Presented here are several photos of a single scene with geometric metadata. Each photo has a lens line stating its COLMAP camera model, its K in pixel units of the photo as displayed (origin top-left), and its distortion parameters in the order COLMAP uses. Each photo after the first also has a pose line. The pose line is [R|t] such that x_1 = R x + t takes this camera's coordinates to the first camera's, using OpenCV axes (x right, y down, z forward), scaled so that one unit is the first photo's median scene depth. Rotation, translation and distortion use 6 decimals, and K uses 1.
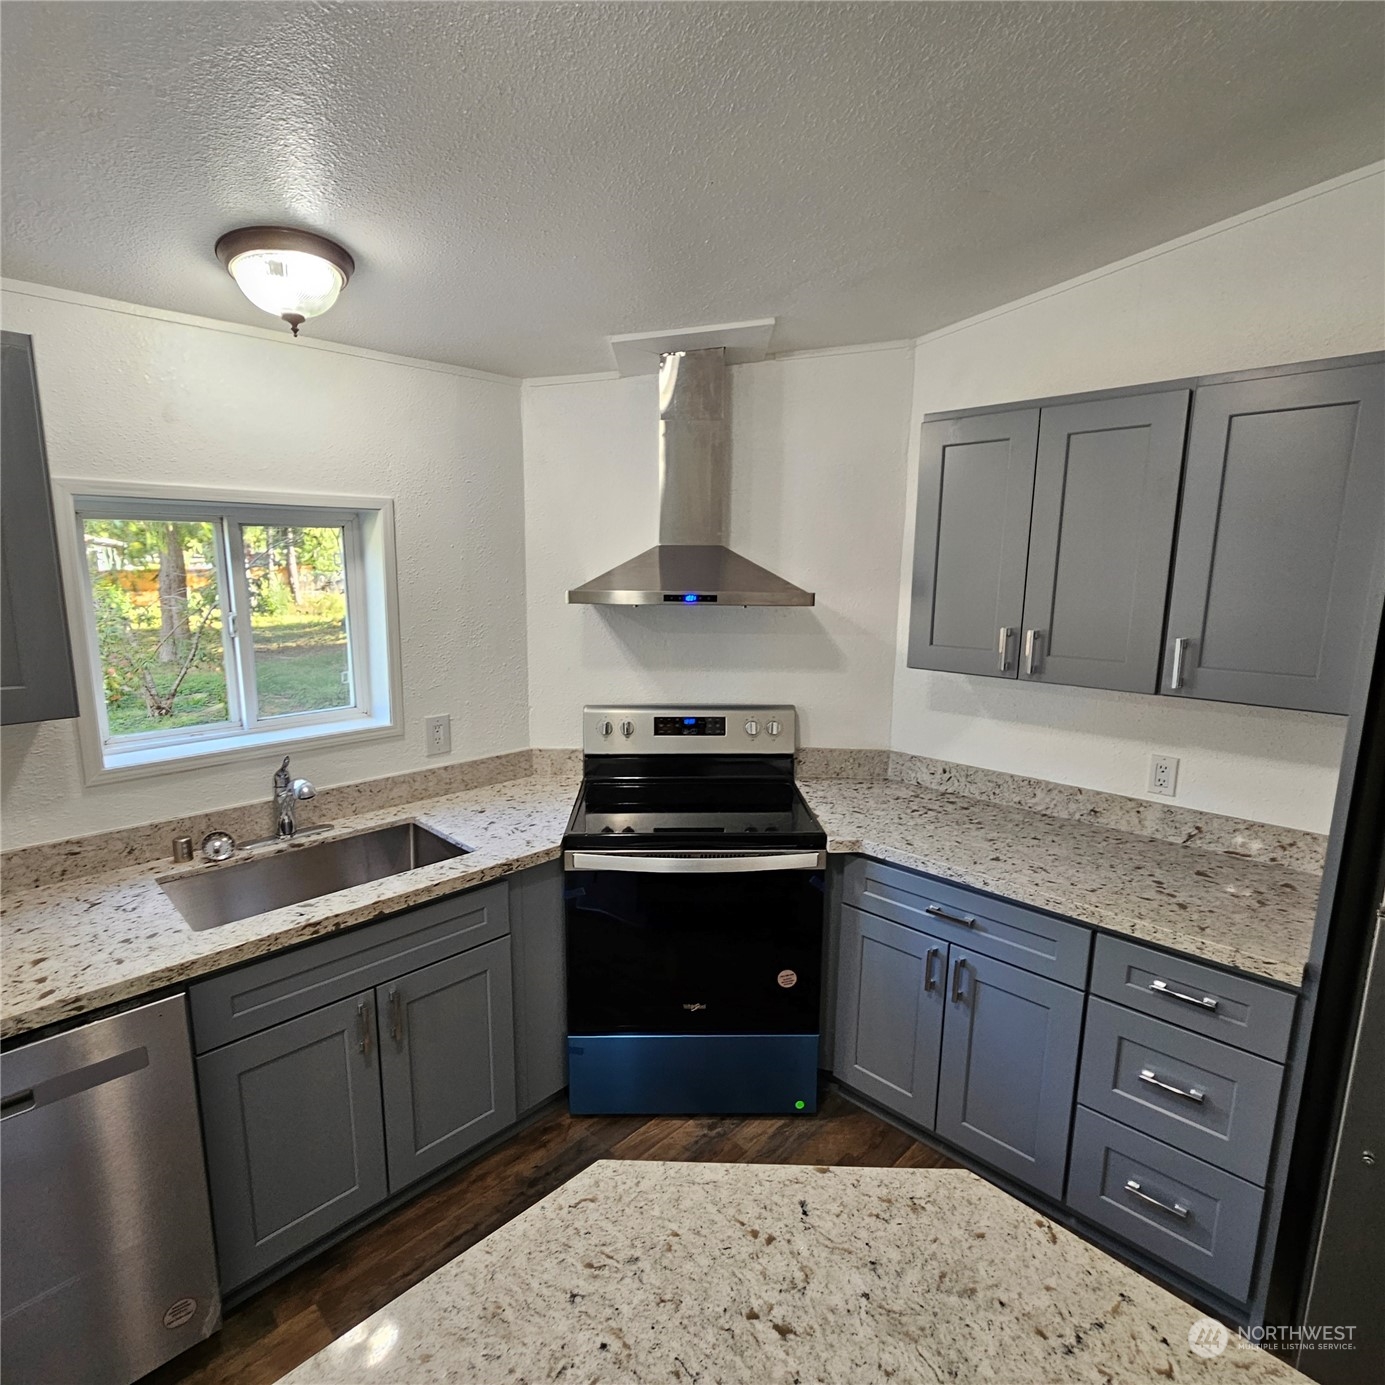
lens RADIAL K [[763.4, 0, 678.7], [0, 763.4, 694.7], [0, 0, 1]] dist [-0.003019, 0.001411]
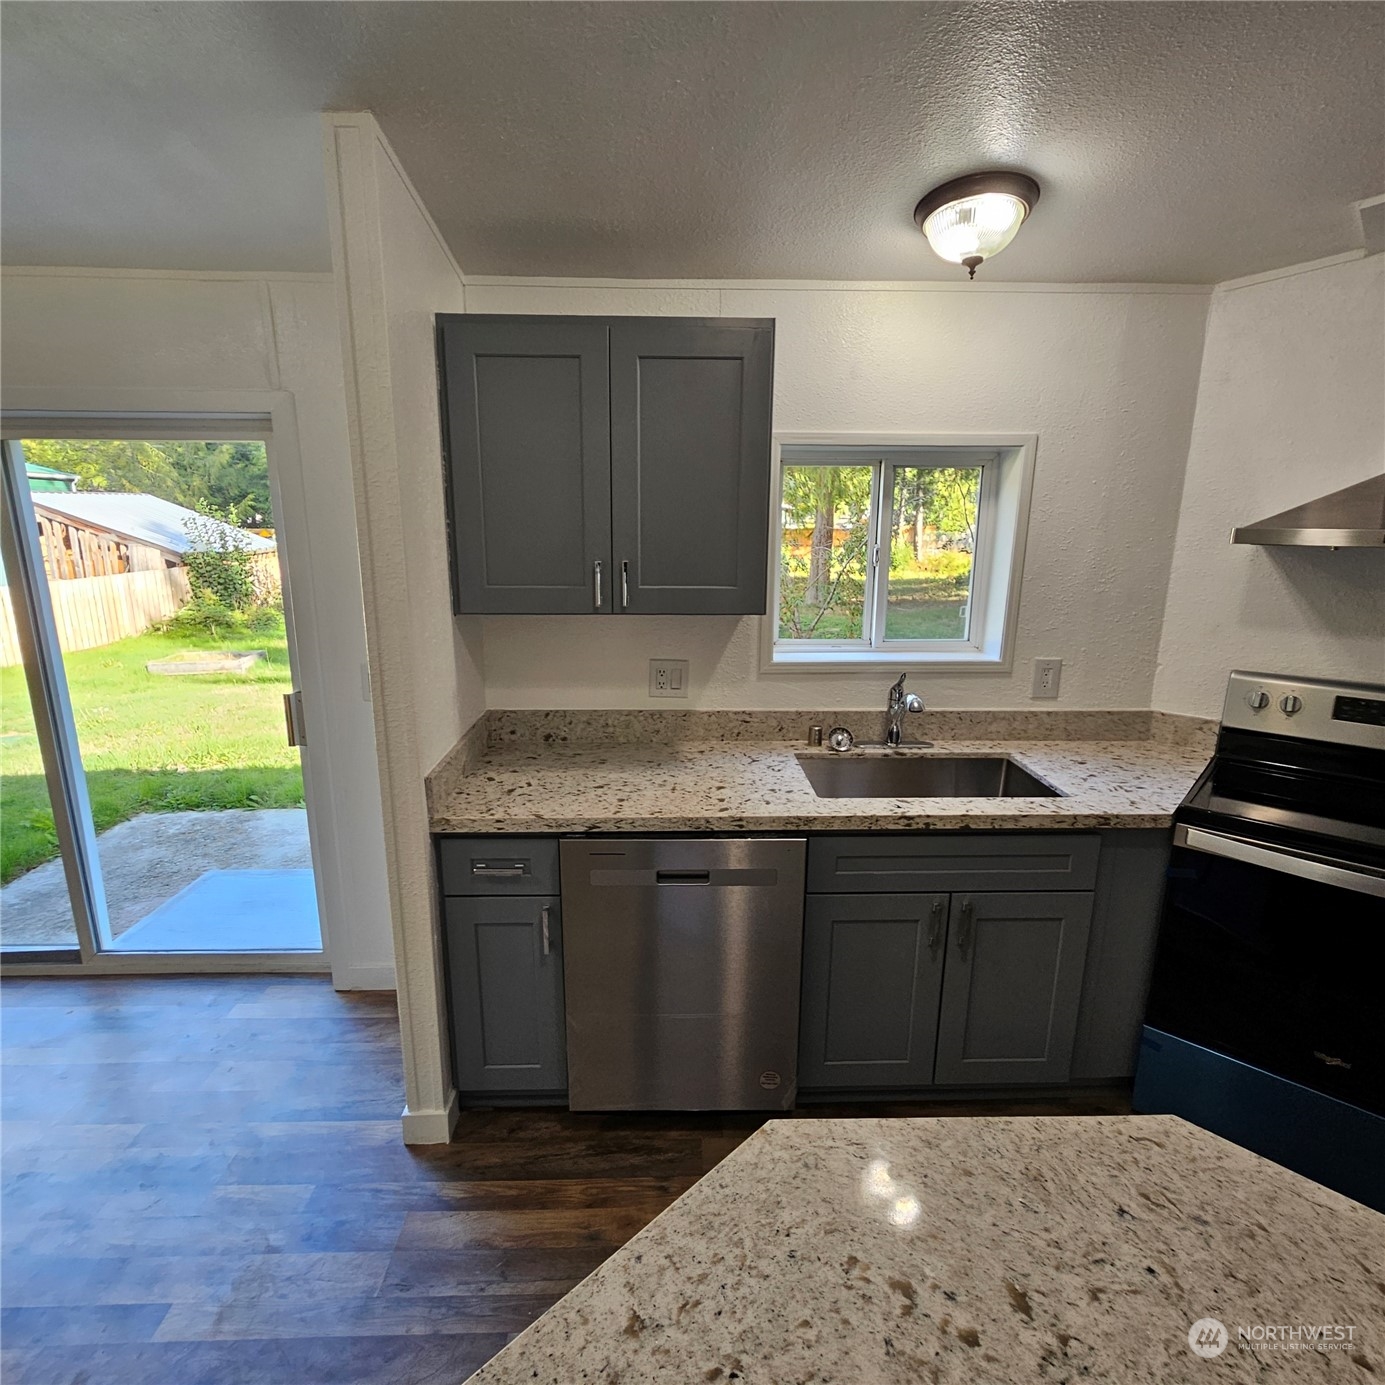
lens RADIAL K [[758.6, 0, 681.1], [0, 758.6, 690.2], [0, 0, 1]] dist [-0.003176, 0.000537]
pose [[0.725149, 0.148701, -0.672345, 0.001518], [-0.118929, 0.988777, 0.090417, 0.041528], [0.678244, 0.014396, 0.734695, -0.038020]]
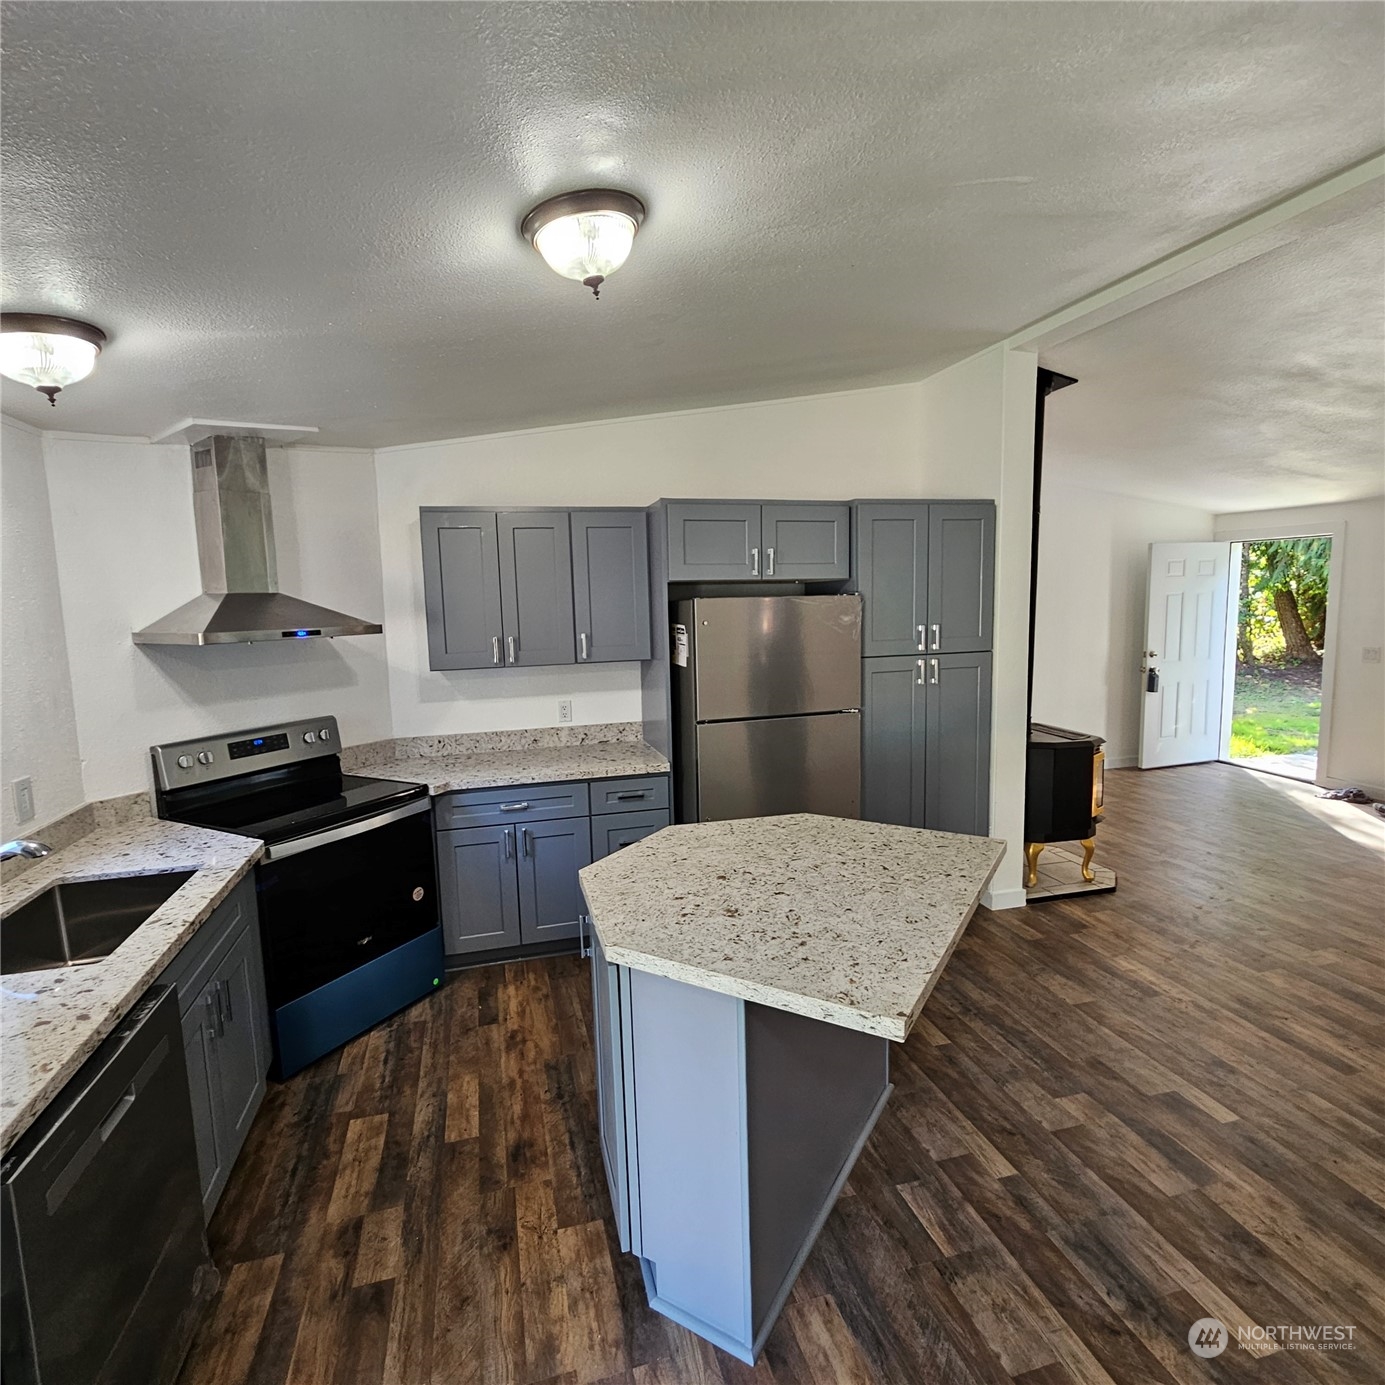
lens RADIAL K [[758.6, 0, 681.1], [0, 758.6, 690.2], [0, 0, 1]] dist [-0.003176, 0.000537]
pose [[0.501771, -0.125530, 0.855843, -0.801364], [0.178129, 0.983203, 0.039776, 0.032509], [-0.846461, 0.132492, 0.515703, -0.196984]]
